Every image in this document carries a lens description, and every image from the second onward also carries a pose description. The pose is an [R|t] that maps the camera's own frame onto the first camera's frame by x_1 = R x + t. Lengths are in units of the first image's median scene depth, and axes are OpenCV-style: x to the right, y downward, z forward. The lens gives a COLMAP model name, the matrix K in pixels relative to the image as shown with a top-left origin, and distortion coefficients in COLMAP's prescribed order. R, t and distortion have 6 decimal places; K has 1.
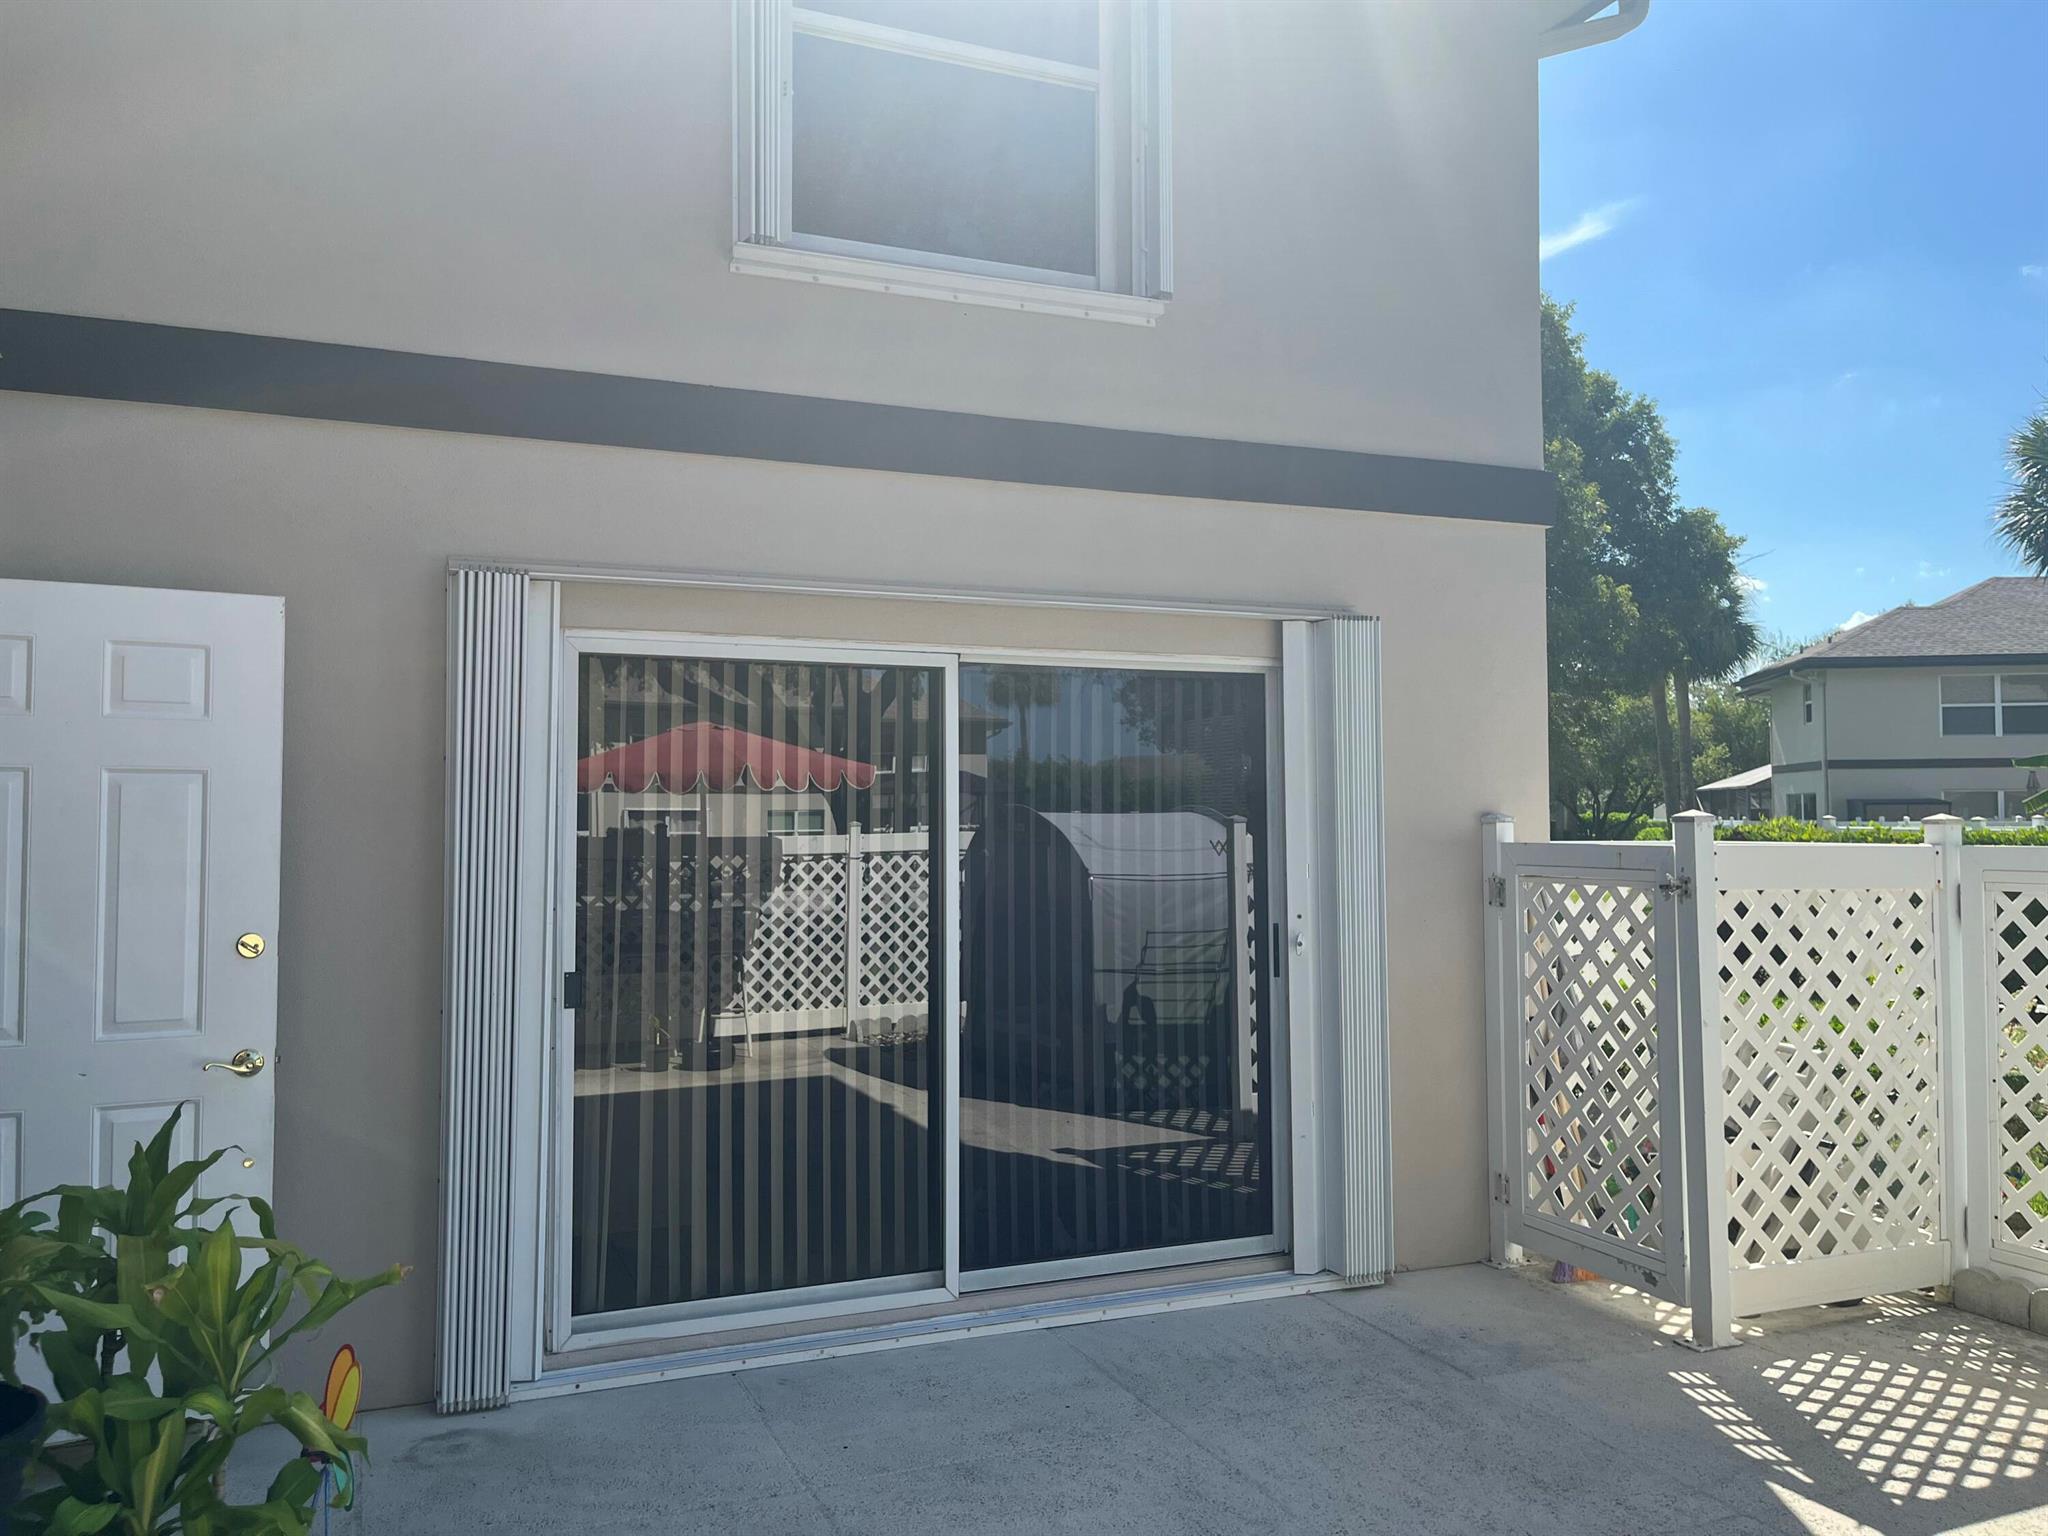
lens RADIAL K [[1515.2, 0, 1024.0], [0, 1515.2, 768.0], [0, 0, 1]] dist [0.080680, -0.093300]
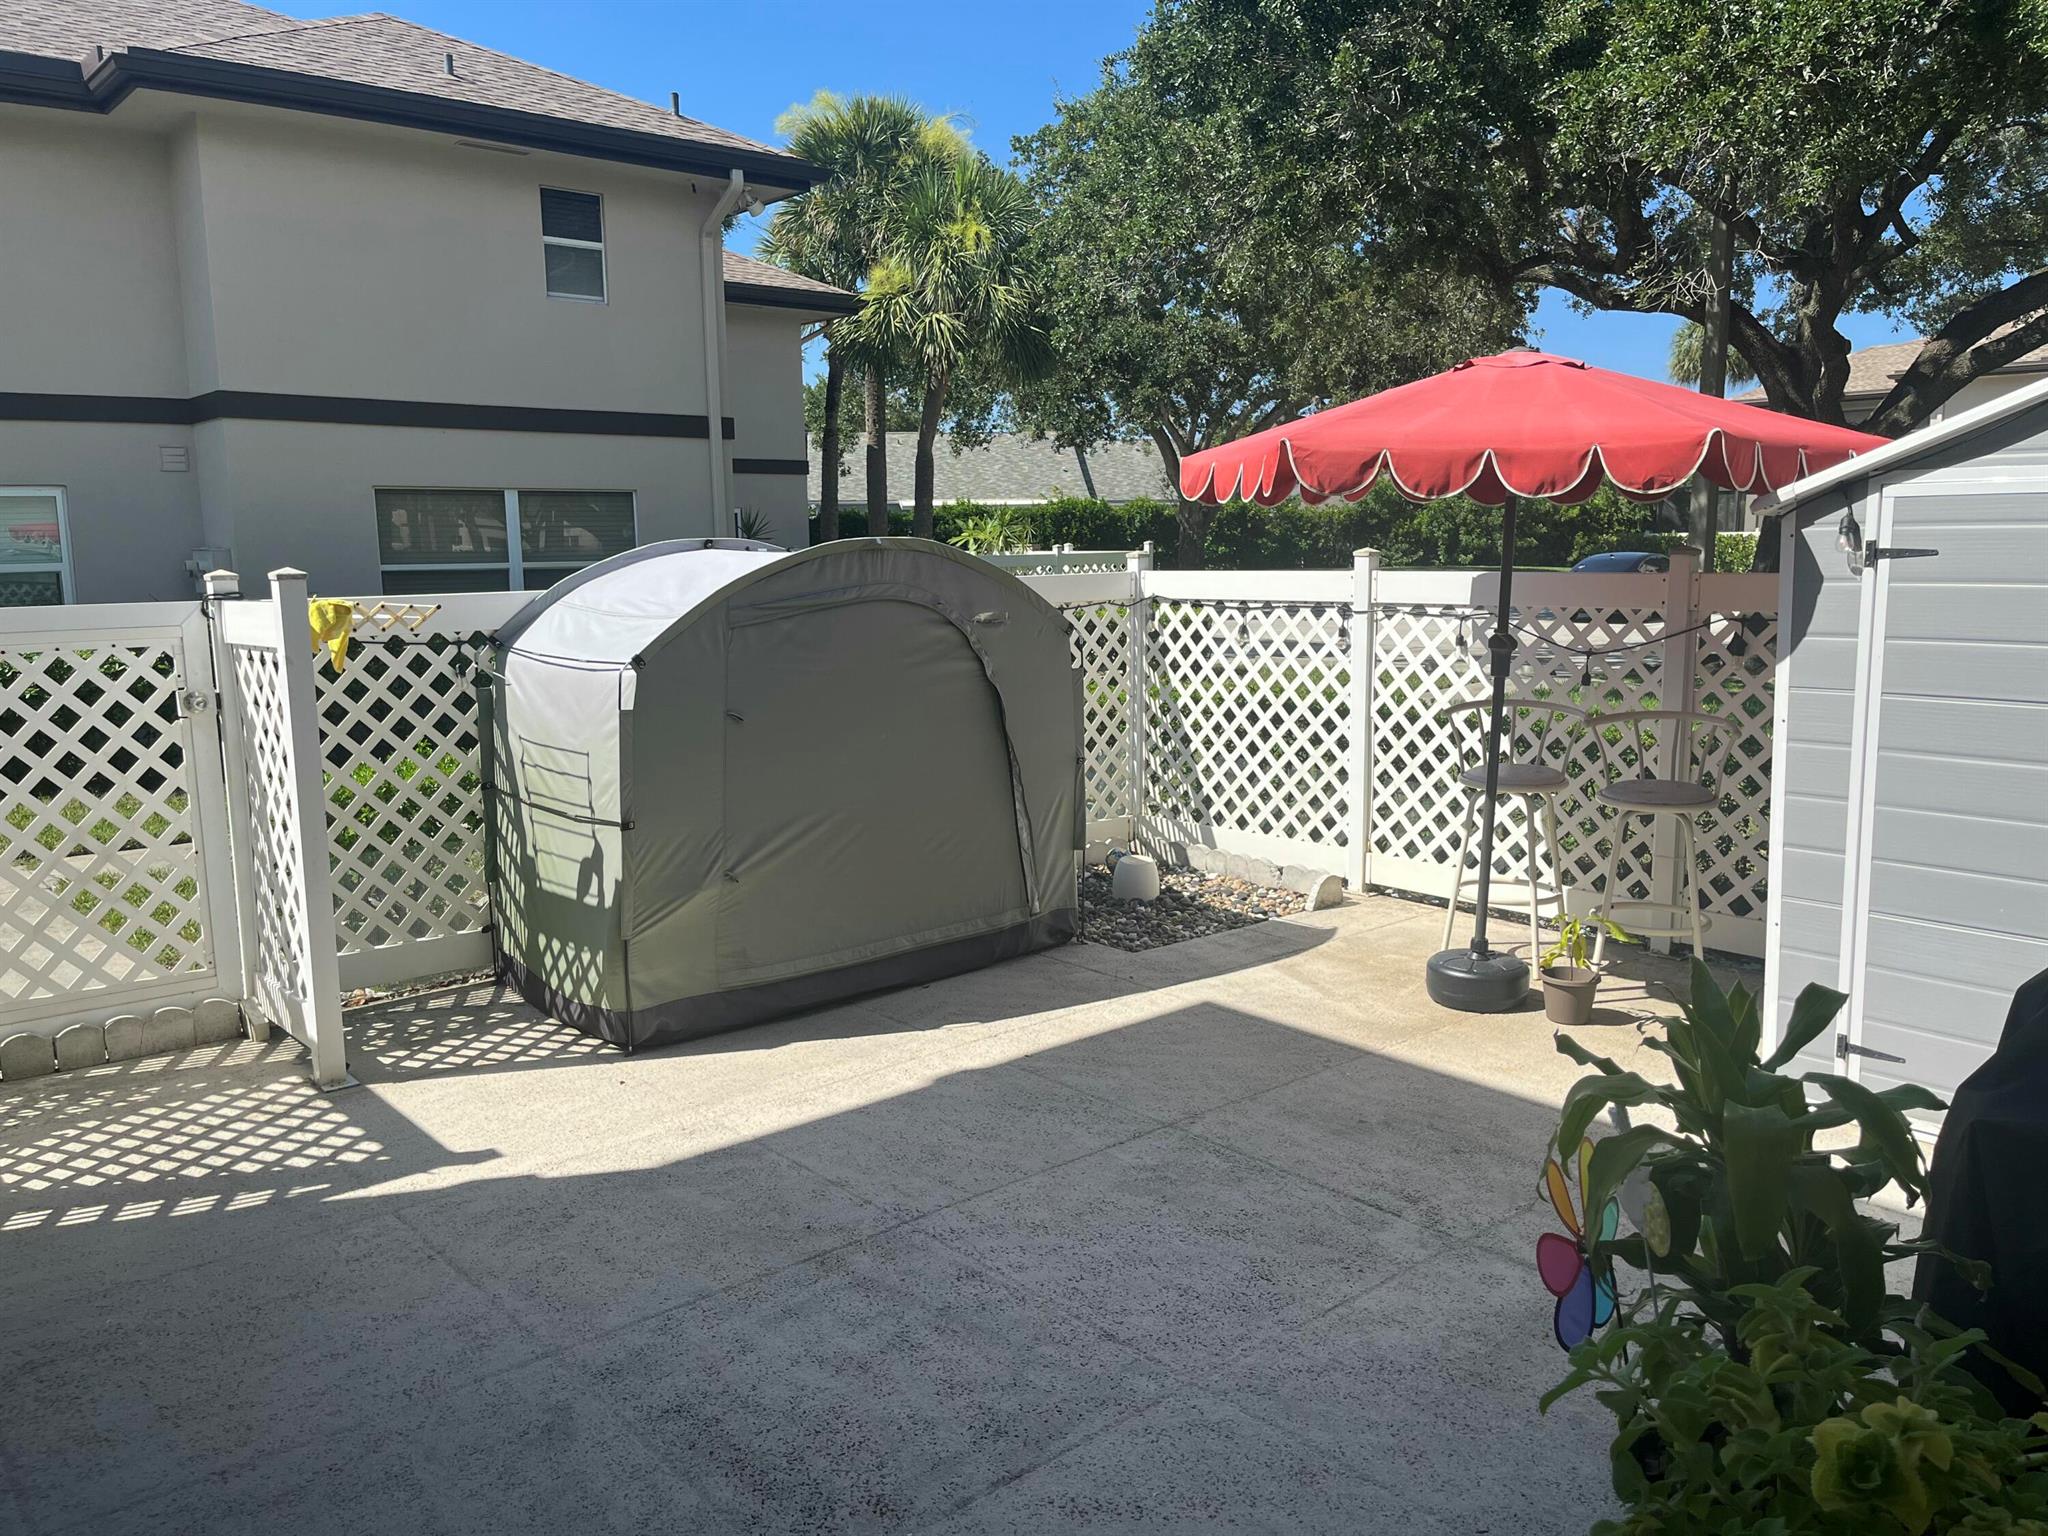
lens RADIAL K [[1509.3, 0, 1024.0], [0, 1509.3, 768.0], [0, 0, 1]] dist [0.063217, -0.052962]
pose [[-0.288887, -0.126631, 0.948951, -0.501958], [-0.023299, 0.991850, 0.125262, 0.014708], [-0.957080, 0.014077, -0.289483, 0.662156]]
